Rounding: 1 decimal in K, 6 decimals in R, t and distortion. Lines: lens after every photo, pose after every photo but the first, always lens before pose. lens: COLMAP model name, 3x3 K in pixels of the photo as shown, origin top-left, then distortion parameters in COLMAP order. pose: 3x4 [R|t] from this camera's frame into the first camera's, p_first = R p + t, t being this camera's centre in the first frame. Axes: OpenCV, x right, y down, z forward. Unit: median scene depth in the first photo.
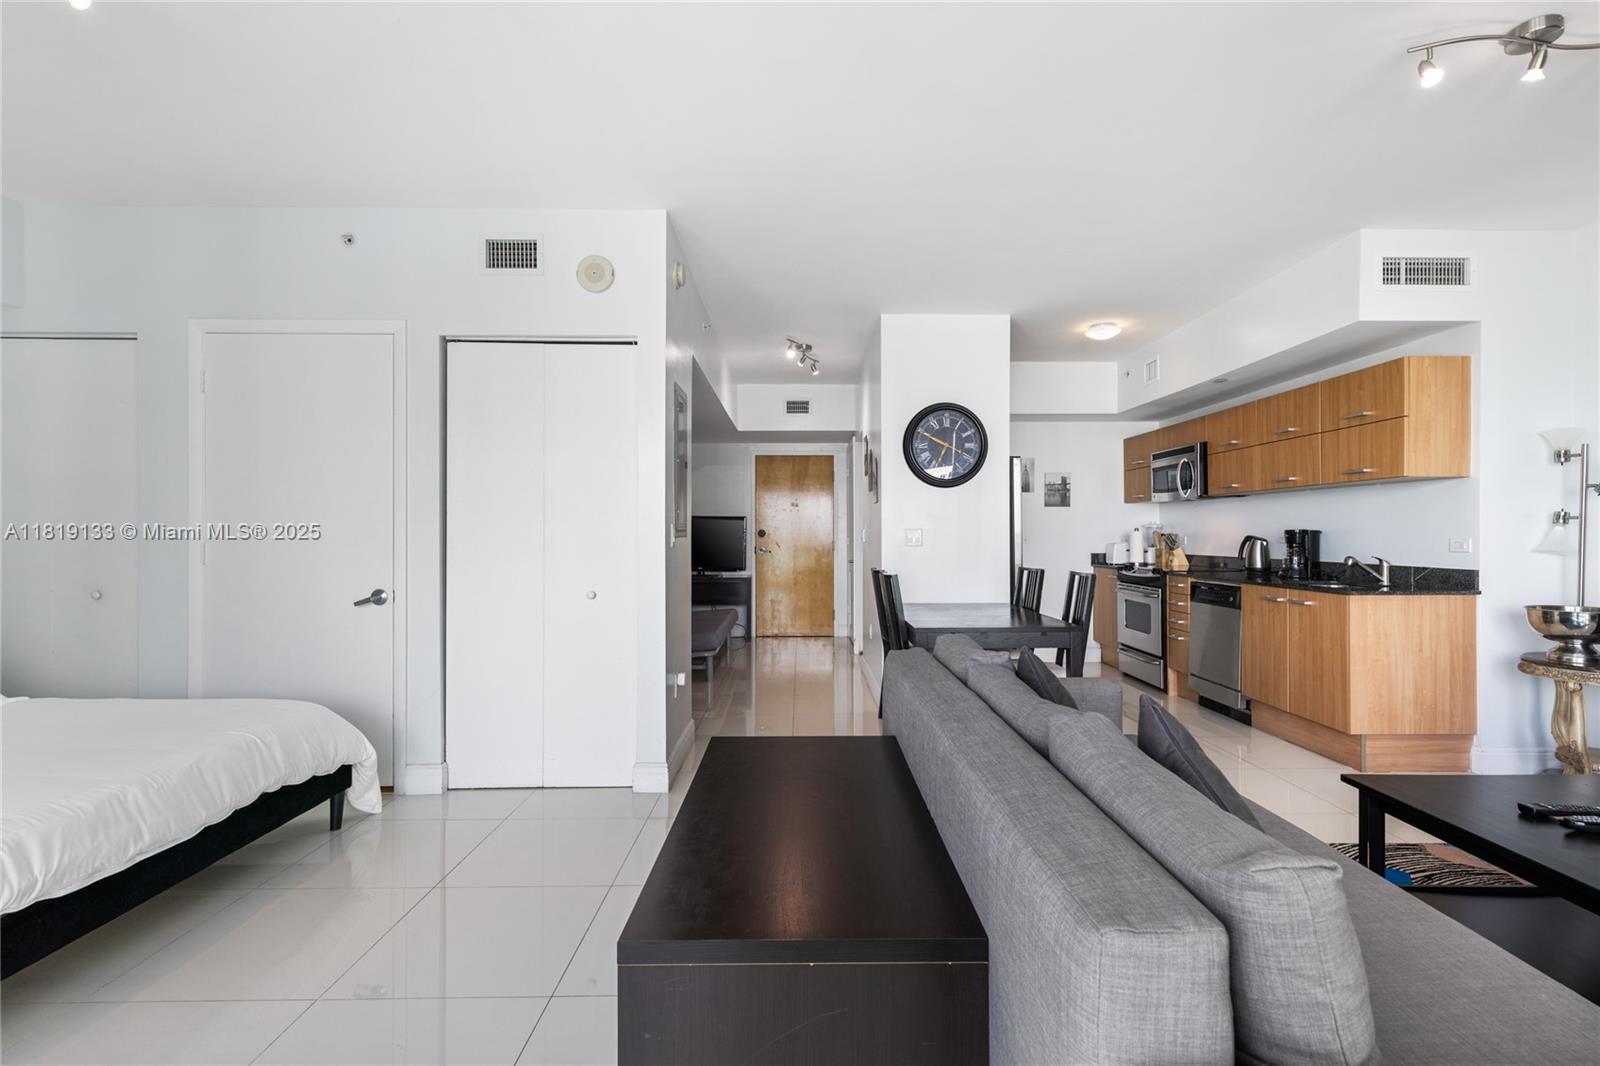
lens RADIAL K [[719.9, 0, 809.6], [0, 719.9, 531.8], [0, 0, 1]] dist [0.007423, -0.003547]
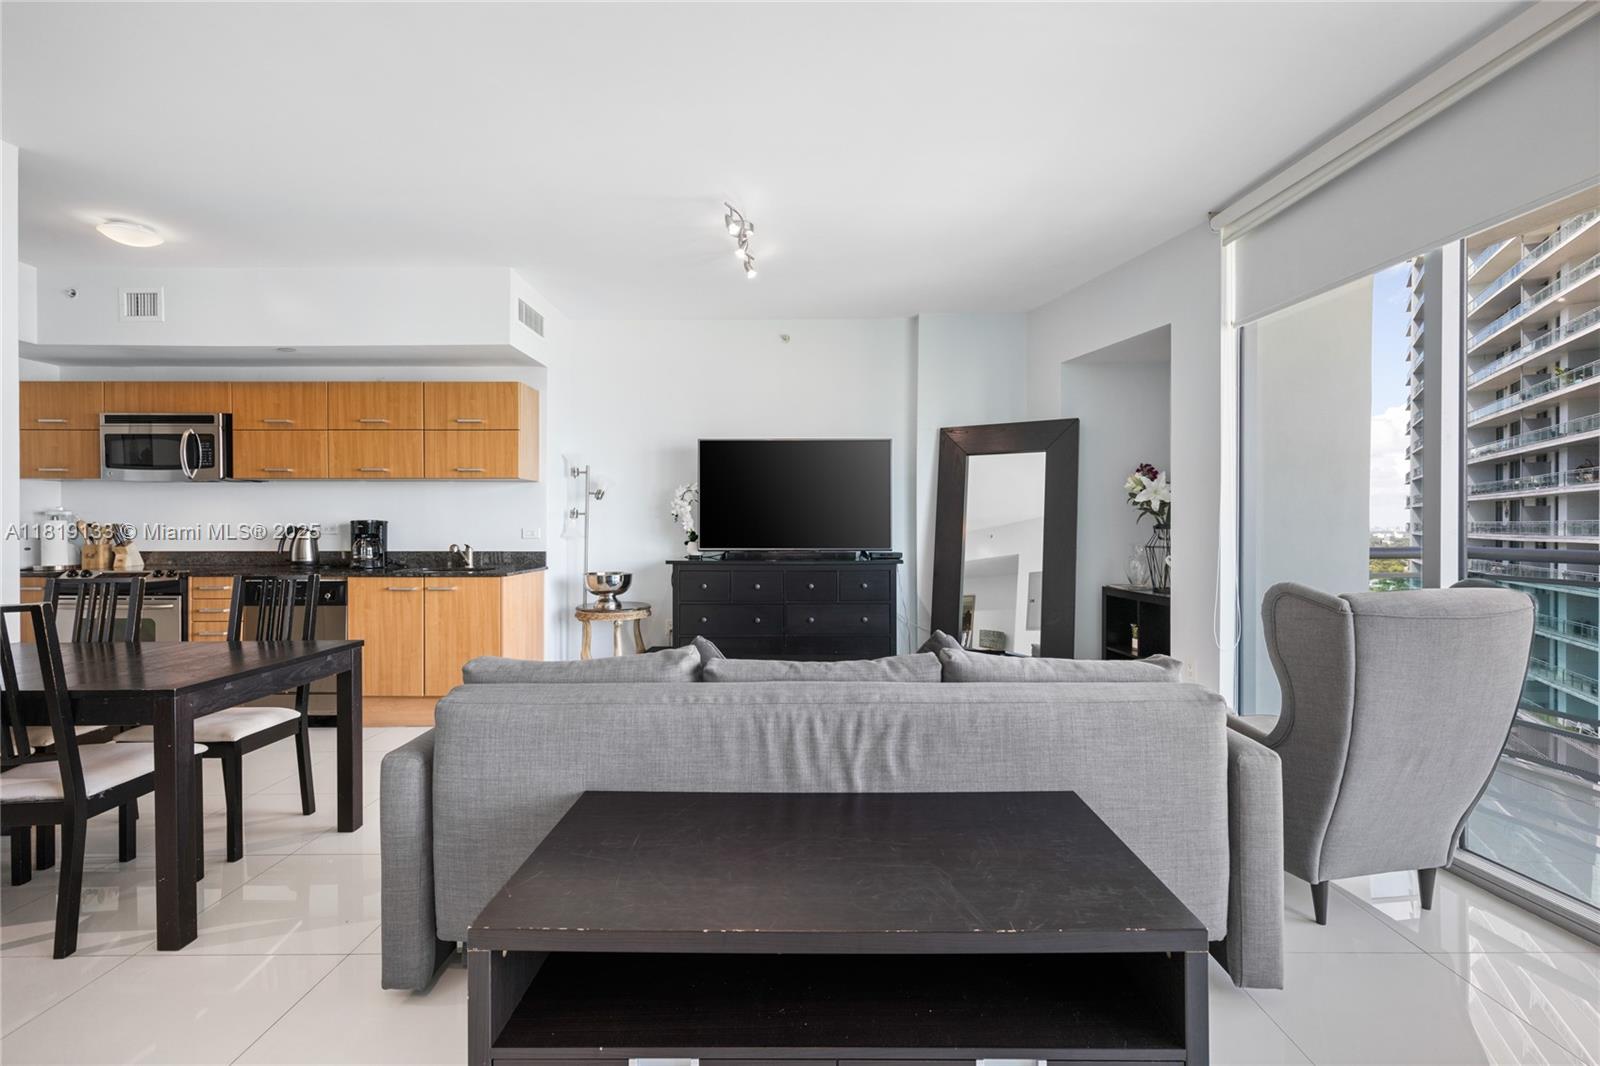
lens RADIAL K [[719.9, 0, 816.5], [0, 719.9, 524.8], [0, 0, 1]] dist [0.007423, -0.003547]
pose [[0.011797, 0.000346, 0.999930, -0.302494], [-0.002417, 0.999997, -0.000318, 0.002158], [-0.999927, -0.002414, 0.011798, 0.352700]]
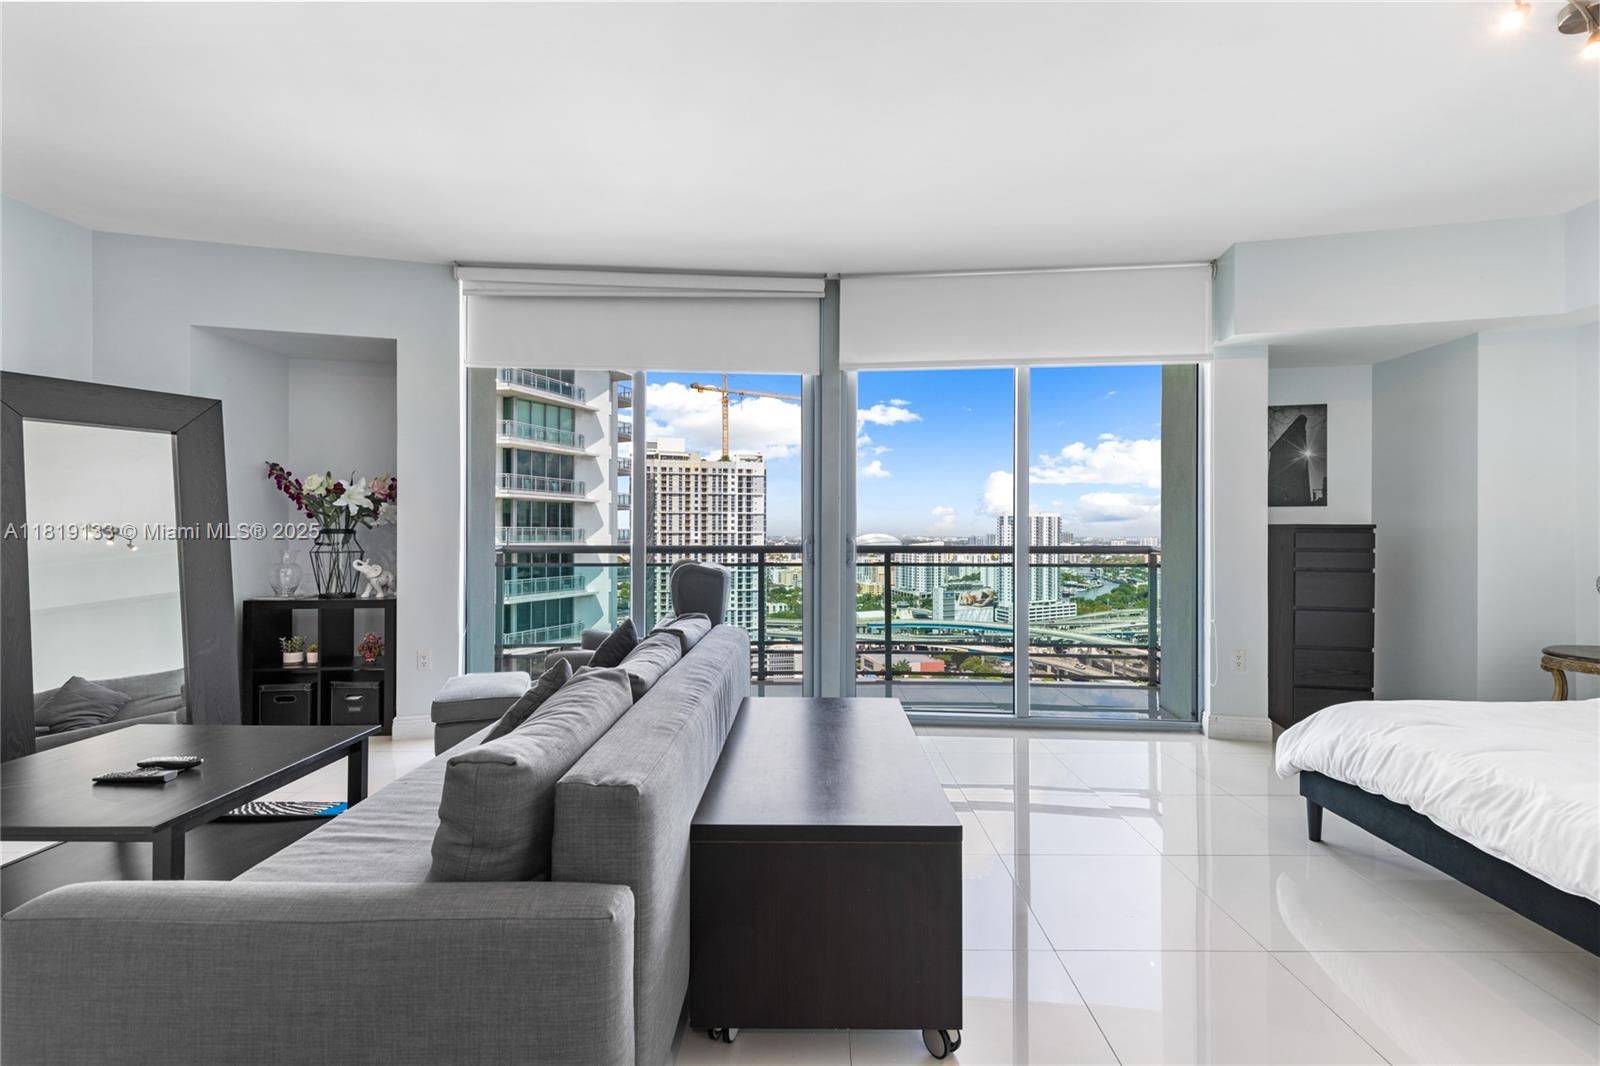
lens RADIAL K [[719.9, 0, 809.5], [0, 719.9, 524.7], [0, 0, 1]] dist [0.007423, -0.003547]
pose [[-0.999849, -0.001540, 0.017306, -0.000569], [-0.001792, 0.999893, -0.014533, 0.006220], [-0.017282, -0.014562, -0.999745, 0.794931]]
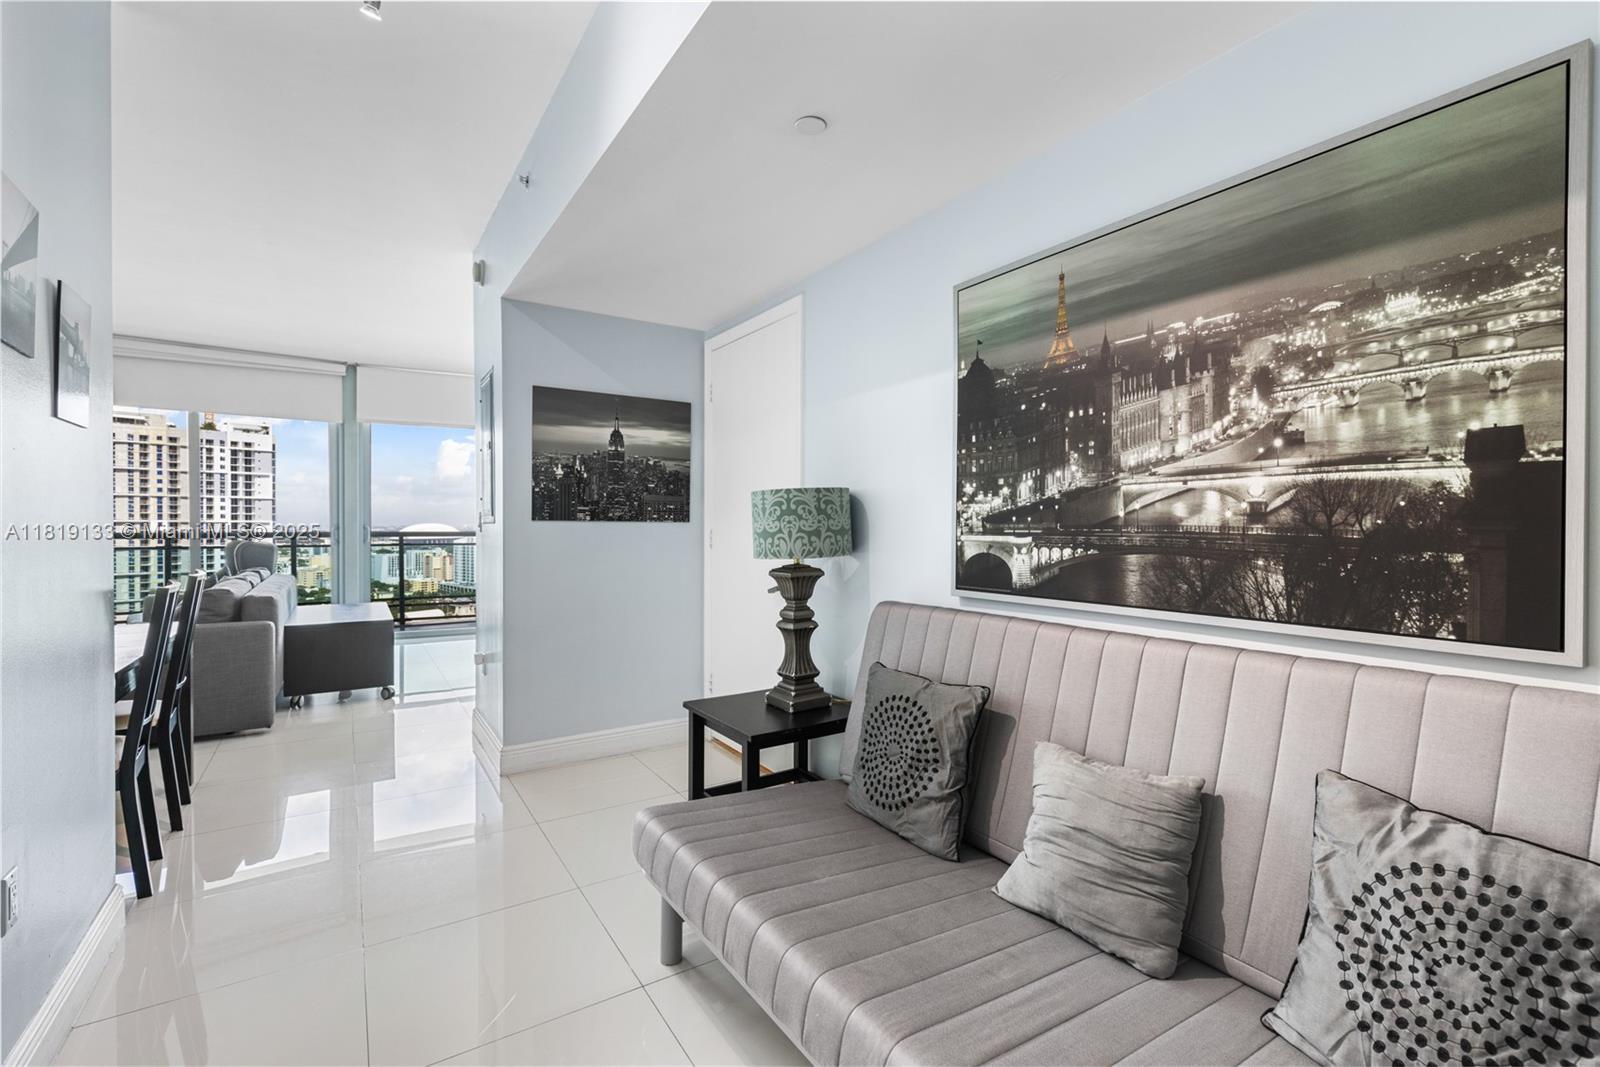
lens RADIAL K [[719.9, 0, 813.4], [0, 719.9, 532.3], [0, 0, 1]] dist [0.007423, -0.003547]
pose [[-0.845358, 0.004443, -0.534181, -0.021111], [-0.000852, 0.999953, 0.009666, 0.007116], [0.534199, 0.008626, -0.845315, 1.601392]]
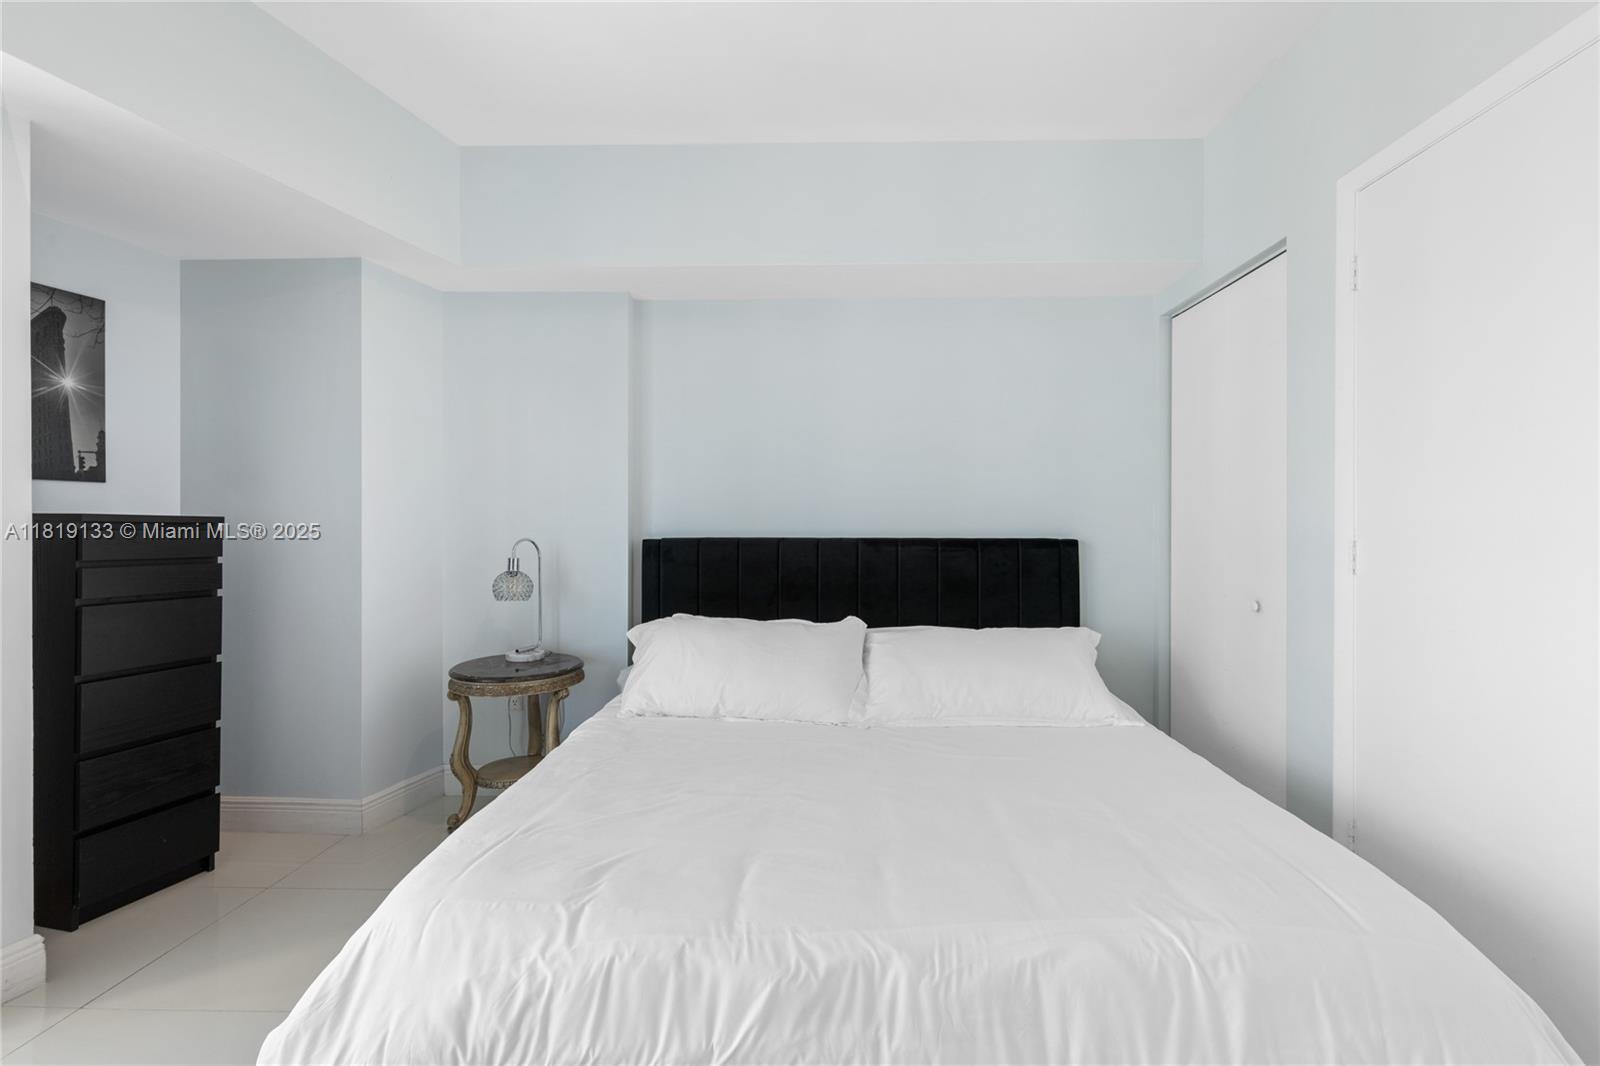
lens RADIAL K [[719.9, 0, 802.3], [0, 719.9, 531.3], [0, 0, 1]] dist [0.007423, -0.003547]
pose [[-0.039763, 0.003981, -0.999201, -0.146463], [0.004274, 0.999984, 0.003814, 0.003083], [0.999200, -0.004119, -0.039779, 0.381744]]
